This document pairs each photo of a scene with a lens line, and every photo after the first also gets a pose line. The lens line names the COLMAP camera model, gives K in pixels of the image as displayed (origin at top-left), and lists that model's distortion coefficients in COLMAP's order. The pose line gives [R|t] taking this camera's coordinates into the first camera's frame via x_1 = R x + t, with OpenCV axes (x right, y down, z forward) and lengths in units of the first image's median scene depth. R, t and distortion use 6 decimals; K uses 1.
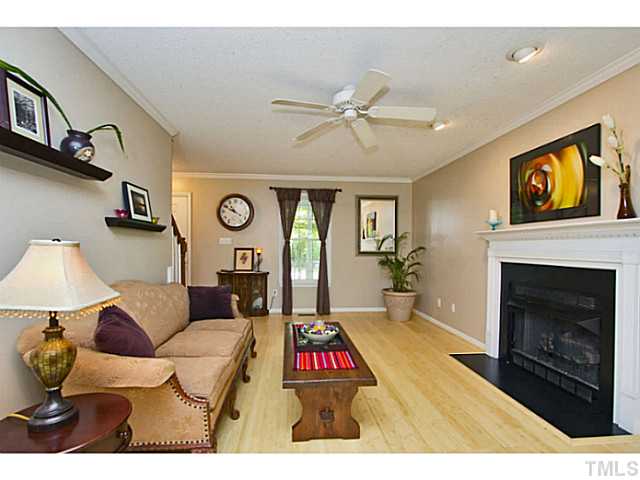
lens RADIAL K [[341.0, 0, 317.1], [0, 341.0, 248.9], [0, 0, 1]] dist [-0.017793, 0.000398]
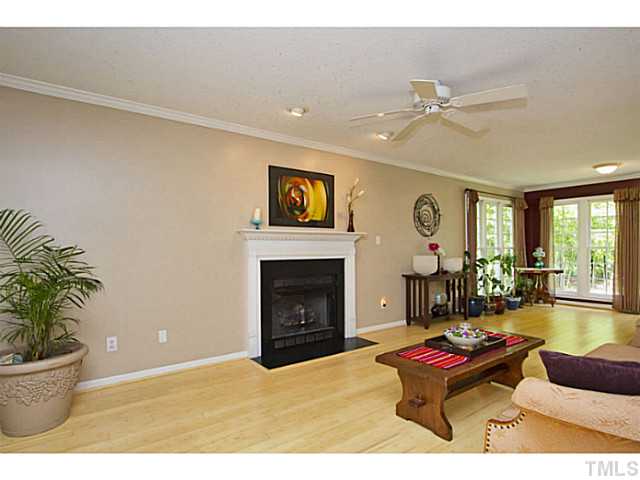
lens RADIAL K [[341.0, 0, 317.1], [0, 341.0, 248.9], [0, 0, 1]] dist [-0.017793, 0.000398]
pose [[-0.542112, -0.010146, 0.840245, -0.498443], [0.004078, 0.999884, 0.014705, -0.014314], [-0.840296, 0.011398, -0.542008, 1.678205]]
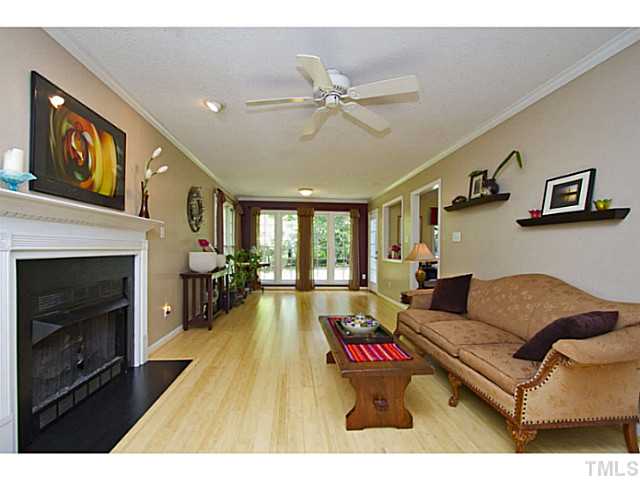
lens RADIAL K [[298.8, 0, 315.1], [0, 298.8, 246.8], [0, 0, 1]] dist [-0.002267, -0.000386]
pose [[-0.999800, -0.013722, 0.014545, 0.115804], [-0.013721, 0.999906, 0.000140, 0.016070], [-0.014545, -0.000060, -0.999894, 1.691507]]
